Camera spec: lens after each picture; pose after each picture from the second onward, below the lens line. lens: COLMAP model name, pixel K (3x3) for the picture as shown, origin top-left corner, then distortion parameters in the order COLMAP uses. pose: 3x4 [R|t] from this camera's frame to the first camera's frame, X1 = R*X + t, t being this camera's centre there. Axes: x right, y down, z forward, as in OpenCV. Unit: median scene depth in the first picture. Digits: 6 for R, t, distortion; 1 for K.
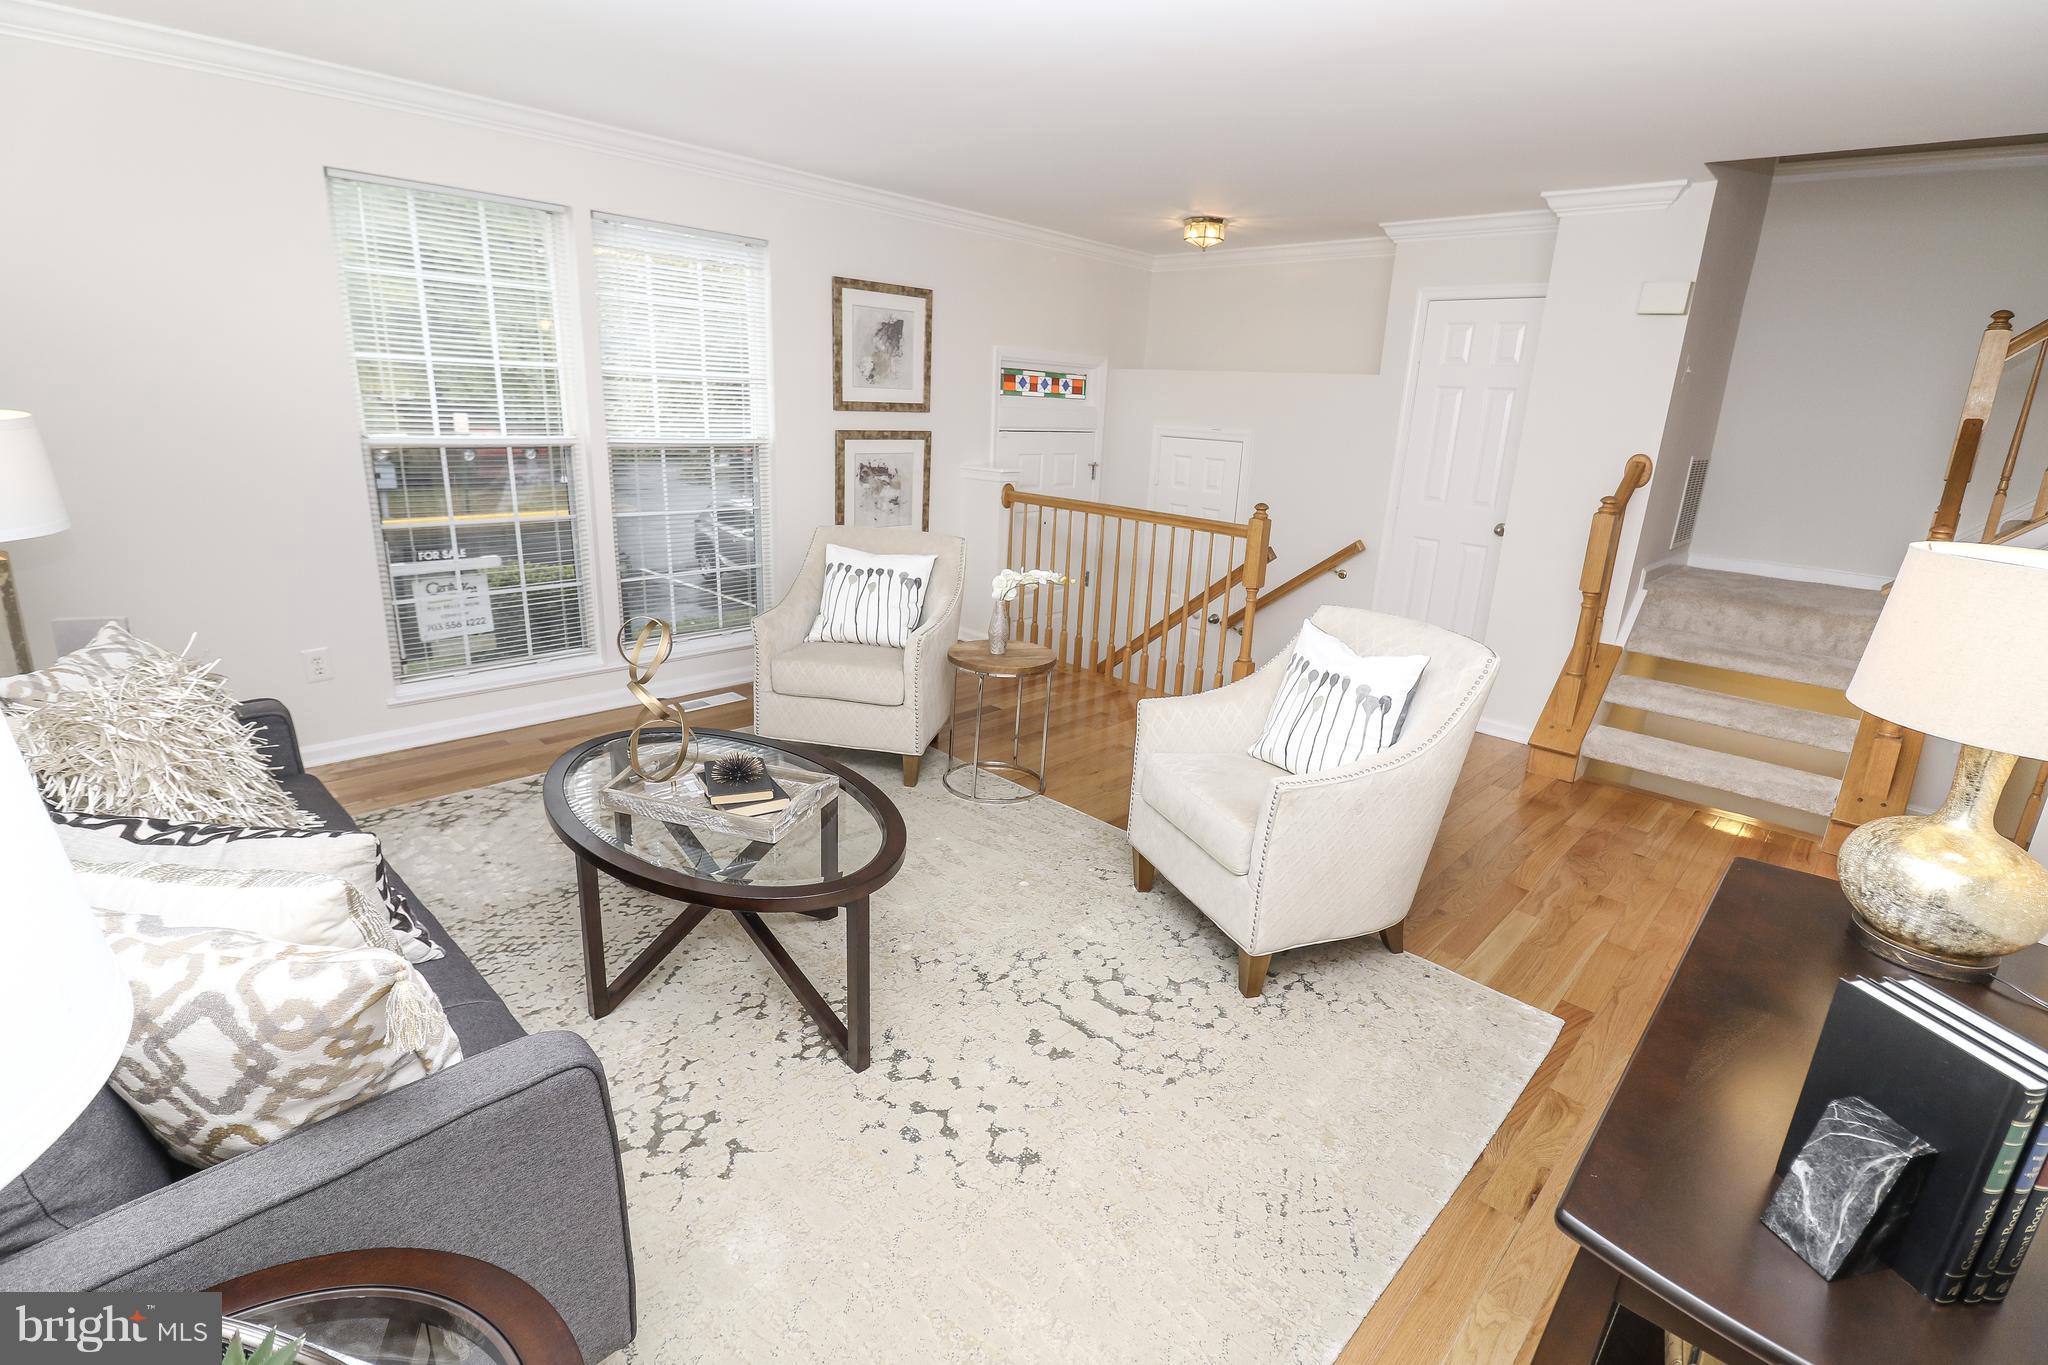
lens RADIAL K [[938.6, 0, 1023.2], [0, 938.6, 671.1], [0, 0, 1]] dist [0.019981, -0.028247]
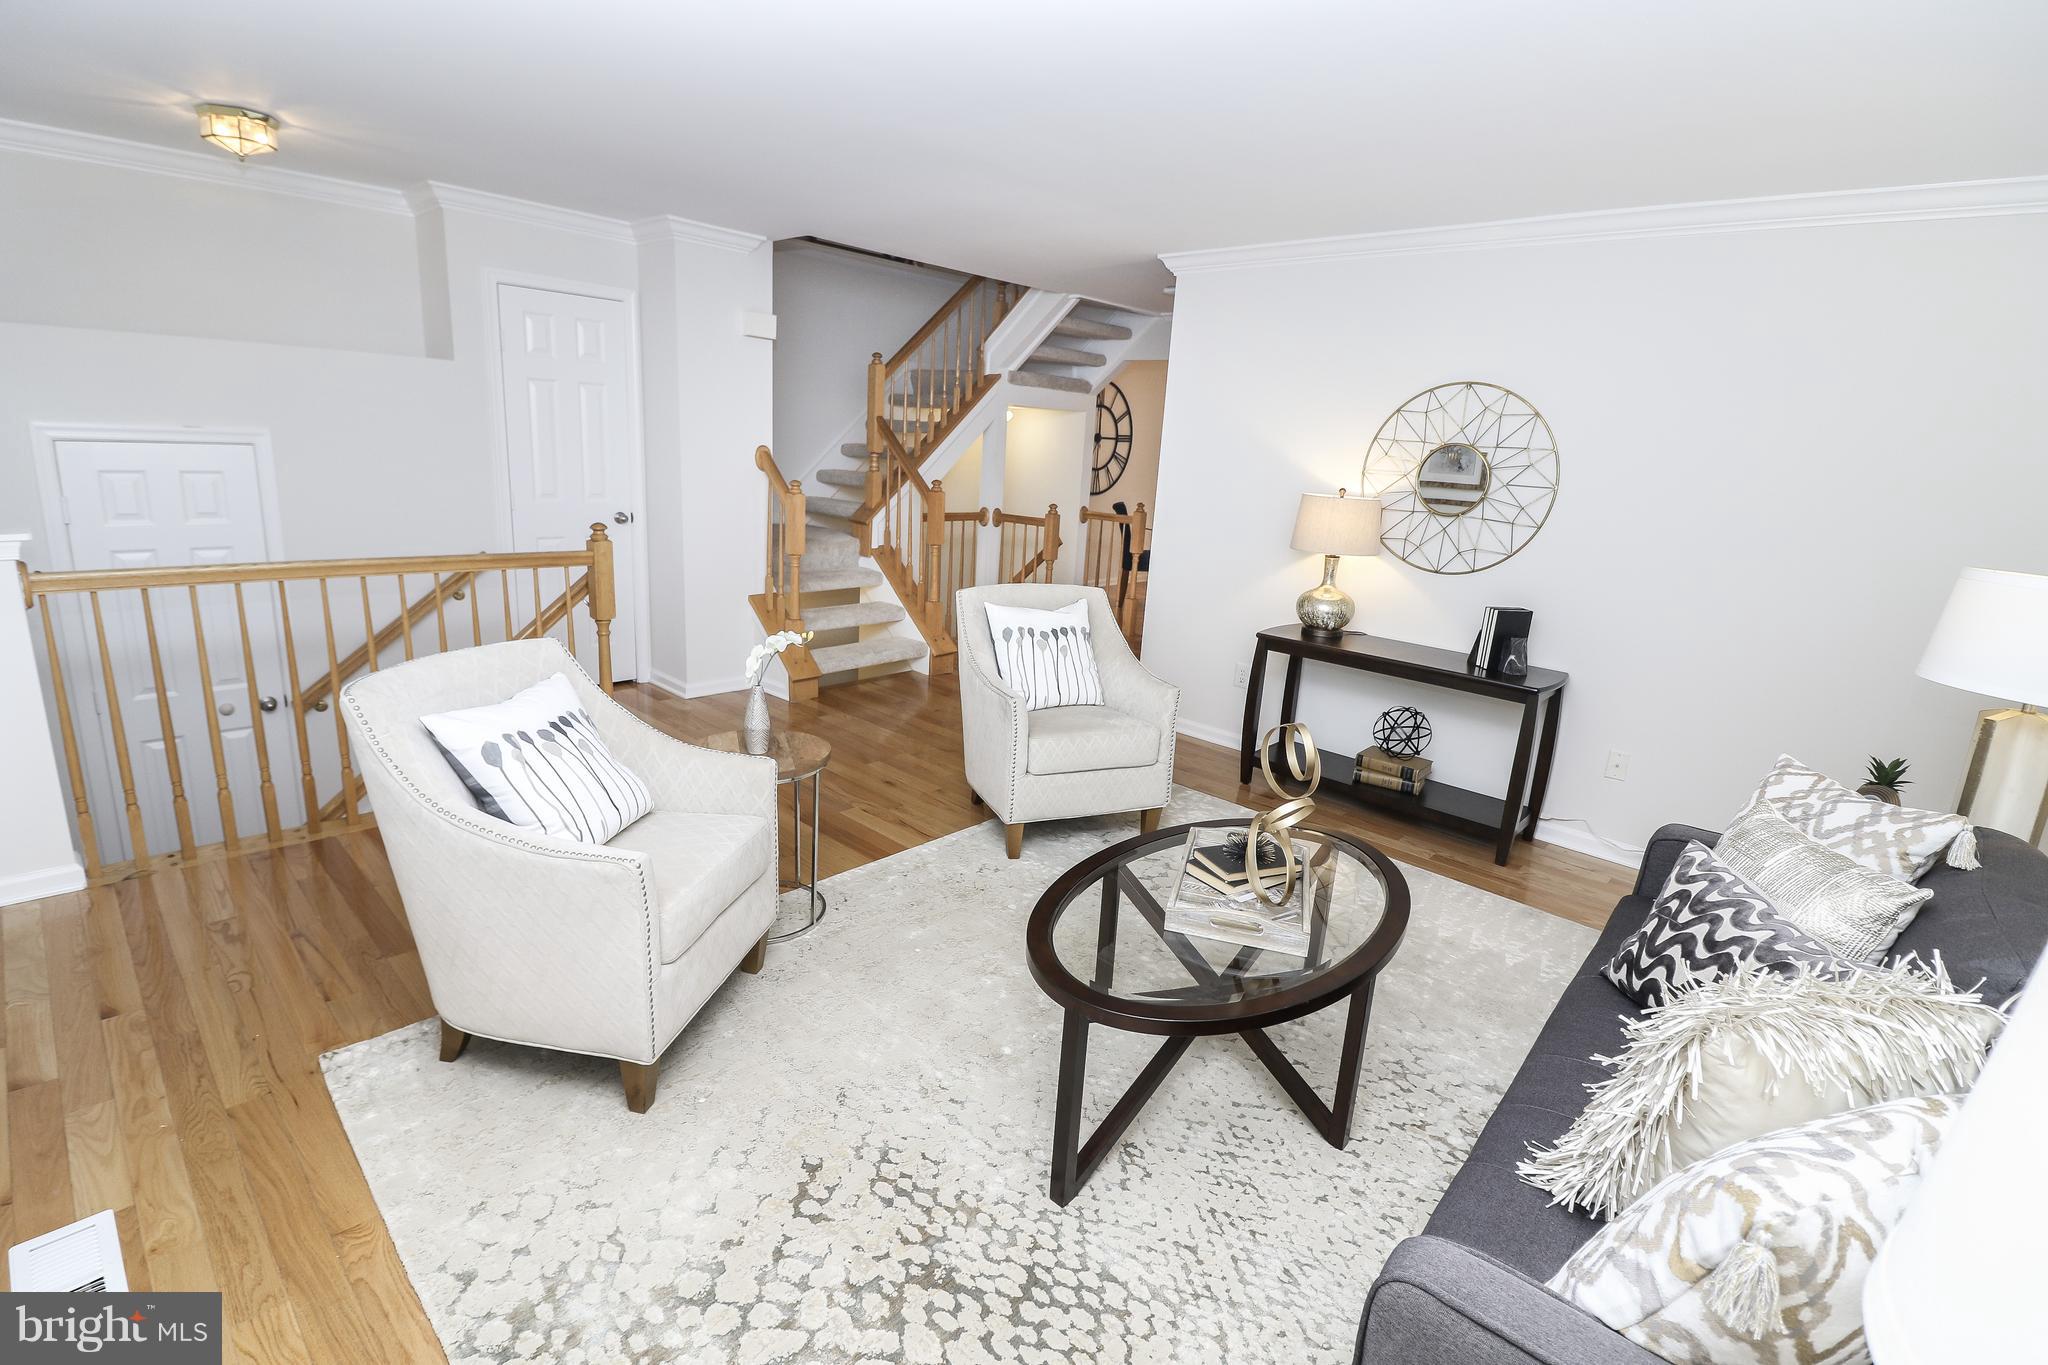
lens RADIAL K [[944.4, 0, 1018.9], [0, 944.4, 672.0], [0, 0, 1]] dist [0.001589, -0.008043]
pose [[-0.010098, -0.289913, 0.957000, -0.561841], [0.235246, 0.929498, 0.284064, -0.181782], [-0.971883, 0.227999, 0.058815, 0.534549]]
